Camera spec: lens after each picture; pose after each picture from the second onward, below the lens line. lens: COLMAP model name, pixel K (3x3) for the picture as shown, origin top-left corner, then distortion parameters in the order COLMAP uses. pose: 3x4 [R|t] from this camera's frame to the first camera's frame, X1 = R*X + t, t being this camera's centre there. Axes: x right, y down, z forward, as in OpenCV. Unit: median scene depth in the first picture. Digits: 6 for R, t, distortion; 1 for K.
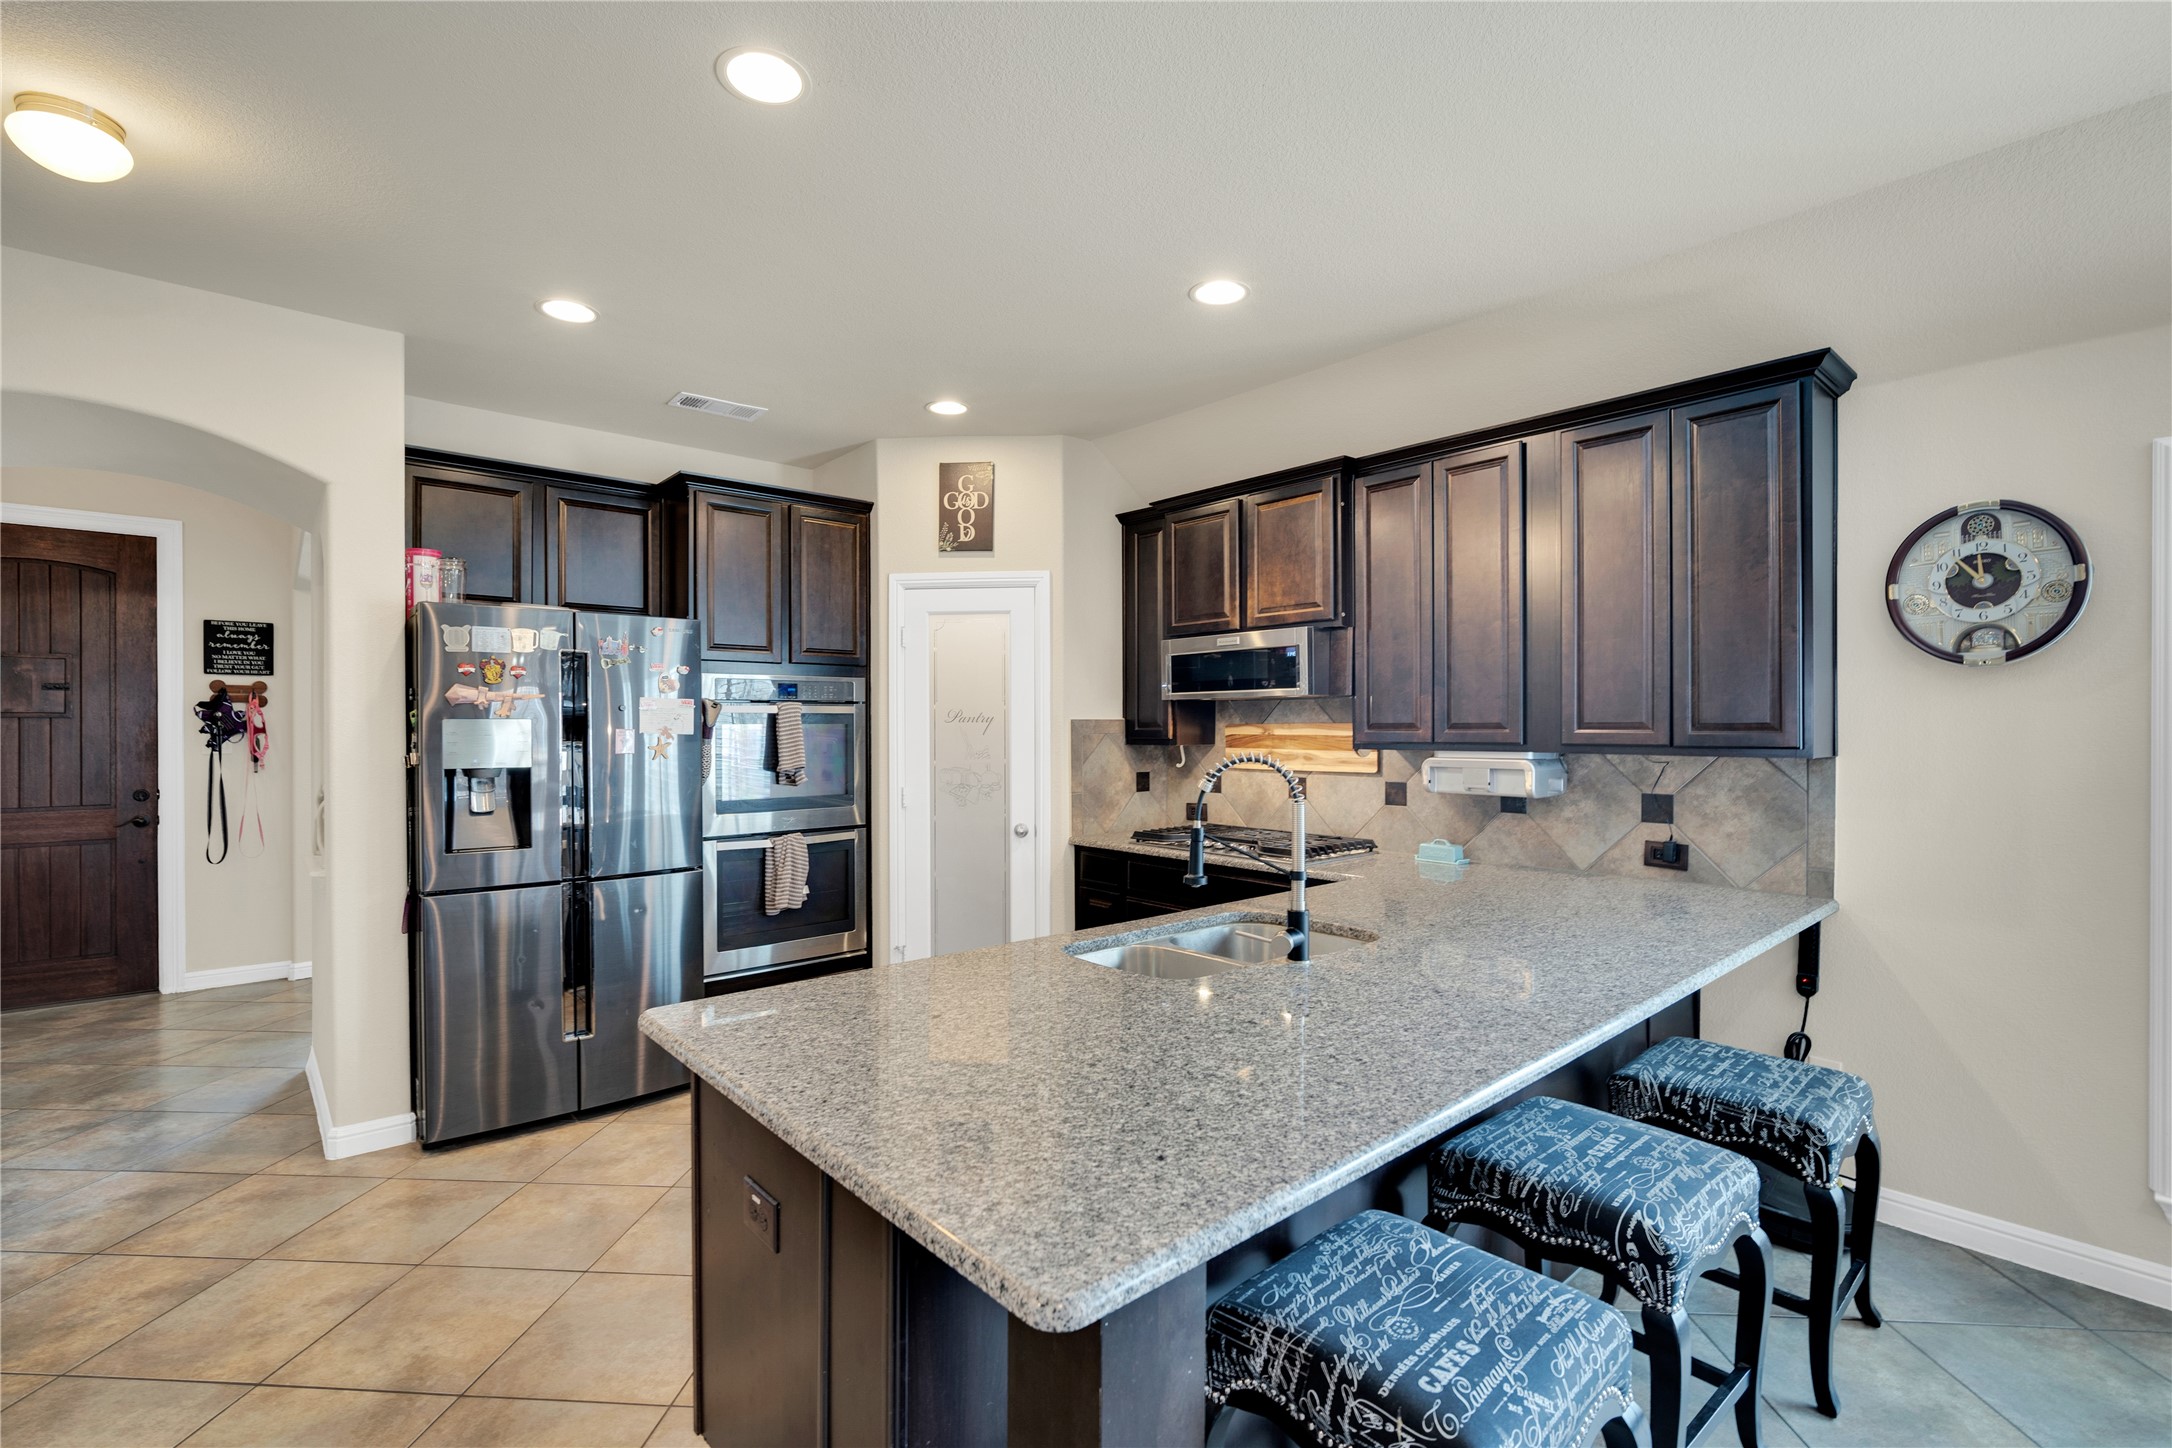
lens RADIAL K [[954.5, 0, 1077.4], [0, 954.5, 728.9], [0, 0, 1]] dist [-0.010187, 0.002739]
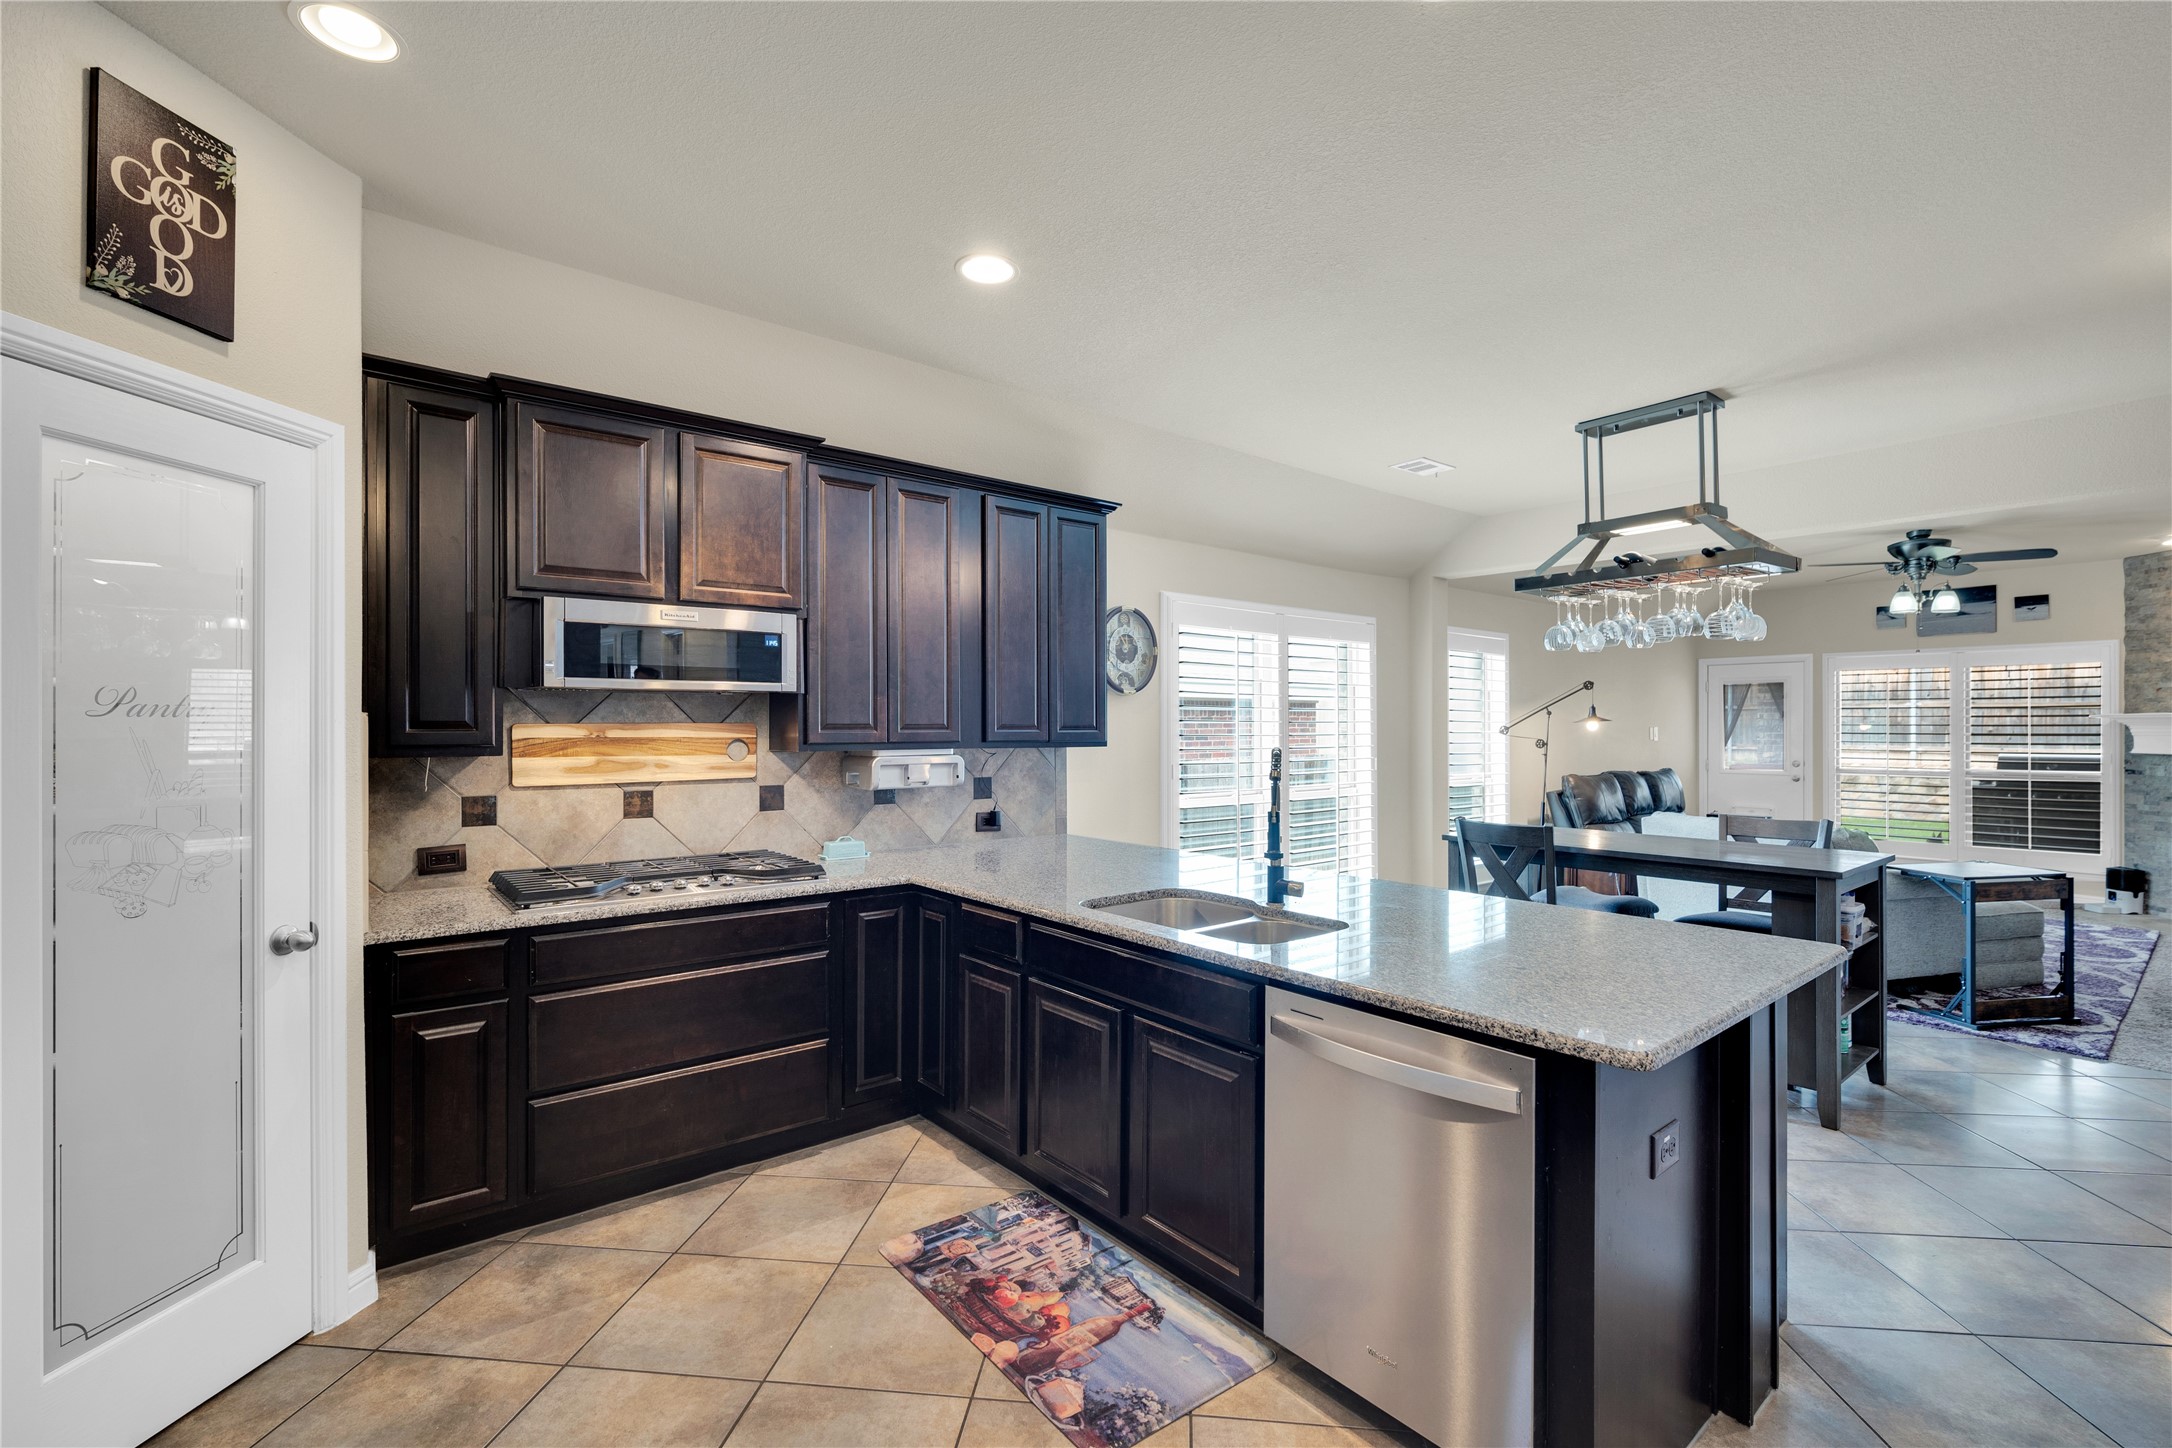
lens RADIAL K [[954.5, 0, 1102.7], [0, 954.5, 722.2], [0, 0, 1]] dist [-0.010187, 0.002739]
pose [[0.030263, 0.002208, 0.999540, -0.590862], [-0.001777, 0.999996, -0.002156, -0.005429], [-0.999540, -0.001711, 0.030267, 0.637032]]
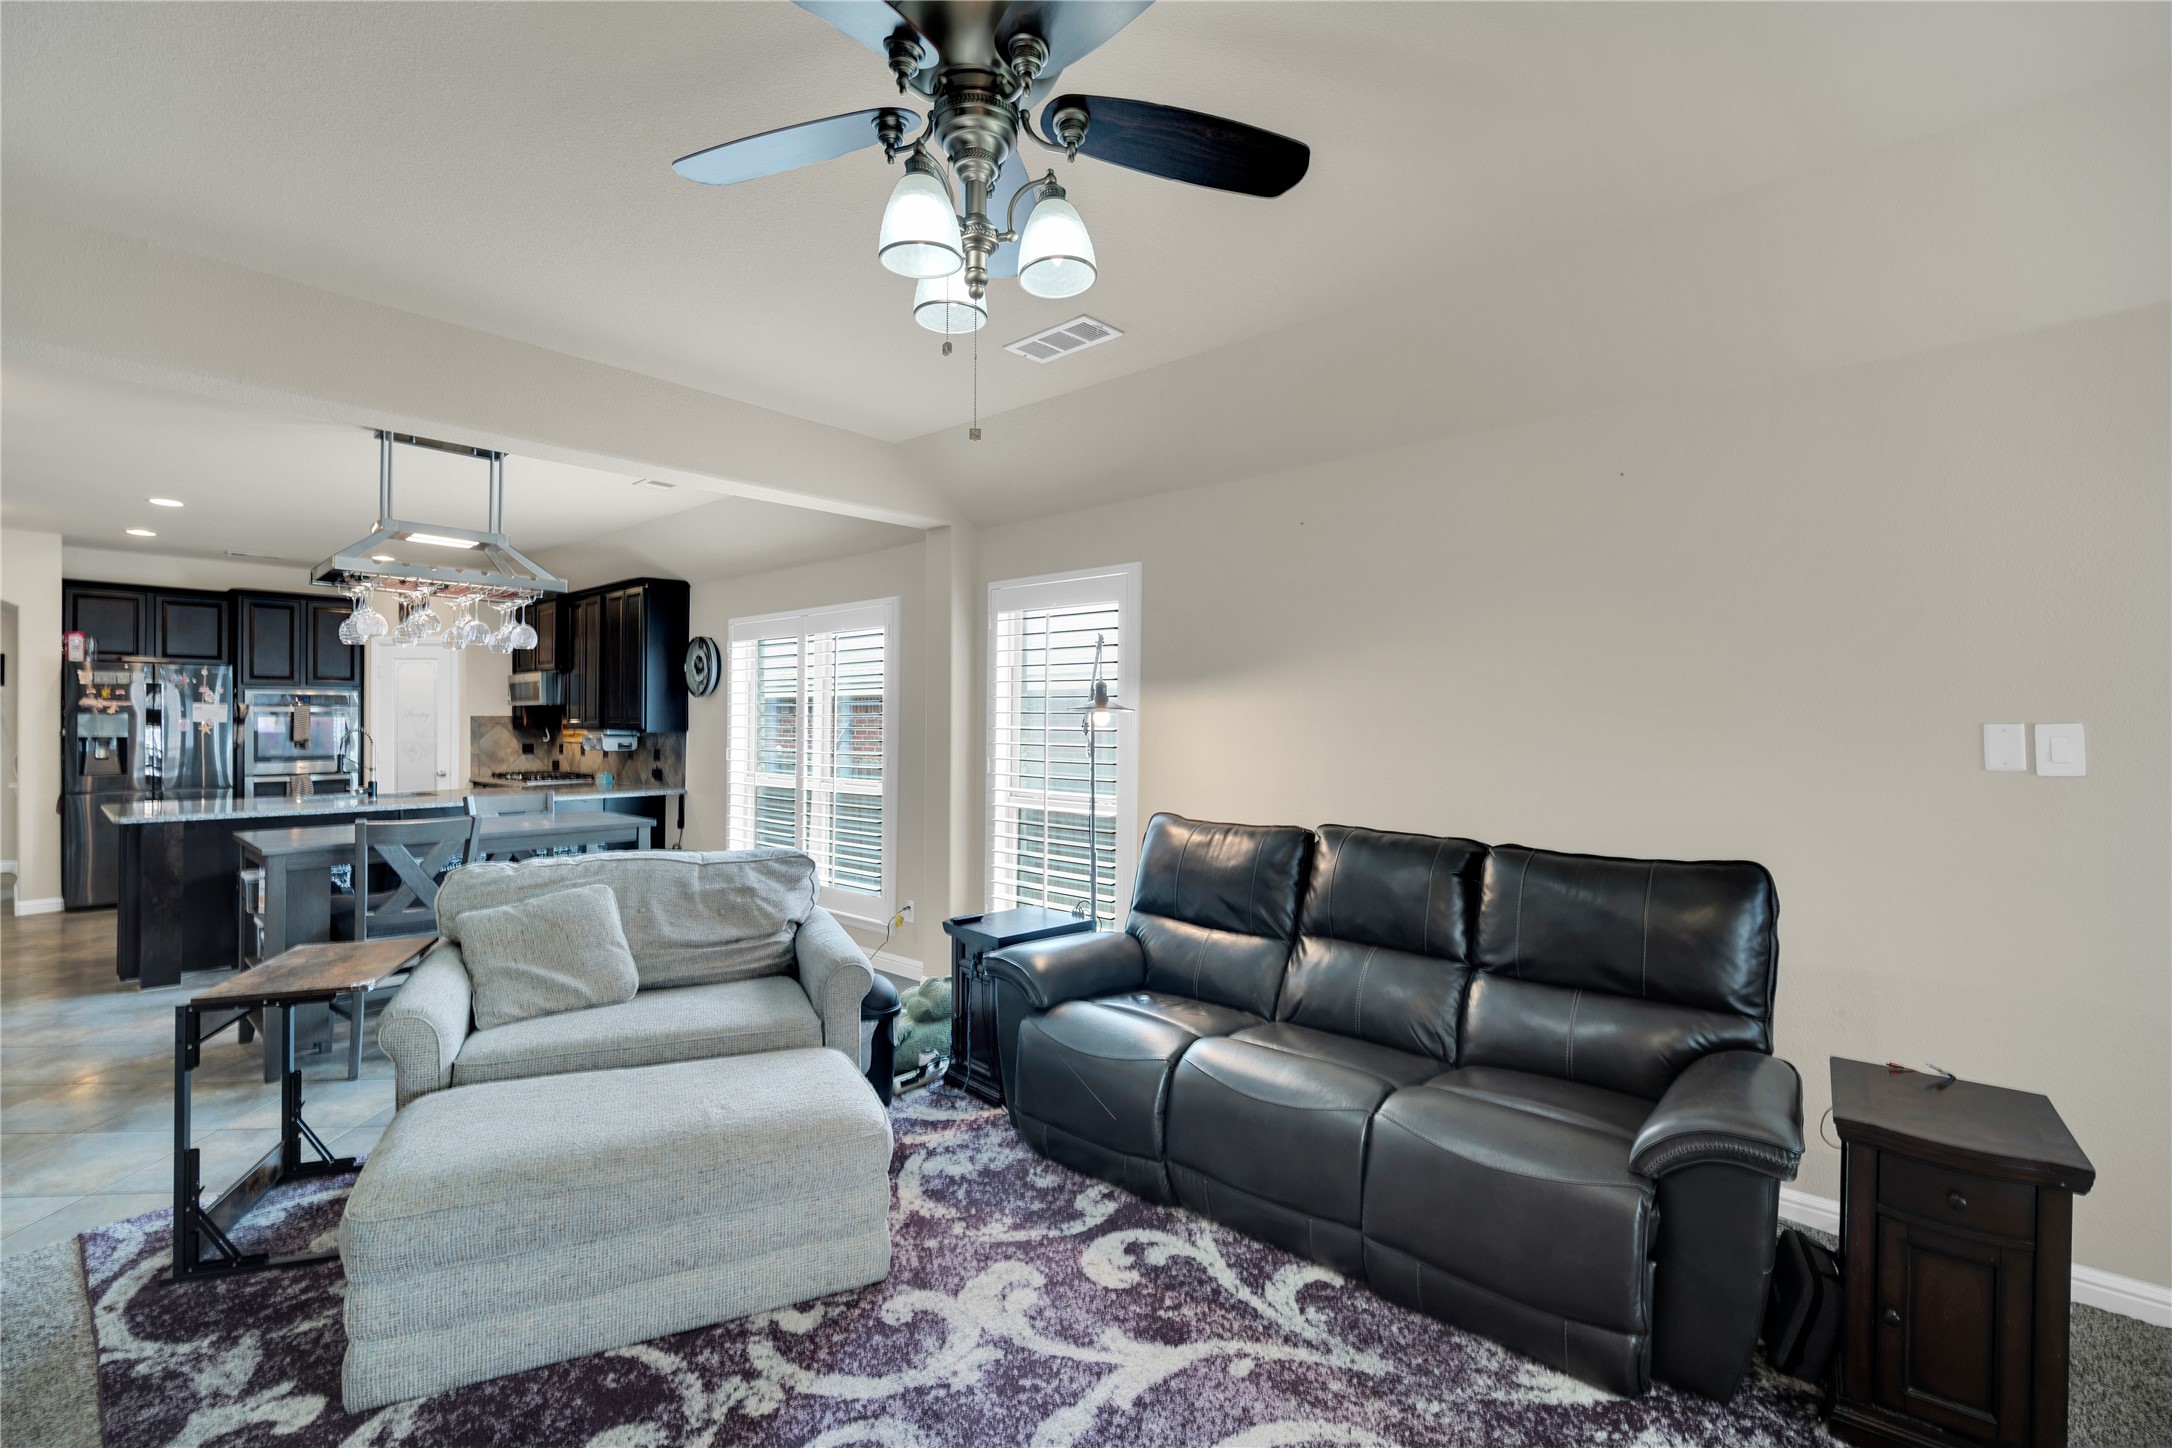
lens RADIAL K [[954.5, 0, 1091.2], [0, 954.5, 725.7], [0, 0, 1]] dist [-0.010187, 0.002739]
pose [[0.992015, 0.003487, 0.126072, 1.107169], [-0.003841, 0.999989, 0.002571, 0.001518], [-0.126061, -0.003034, 0.992018, -1.174525]]
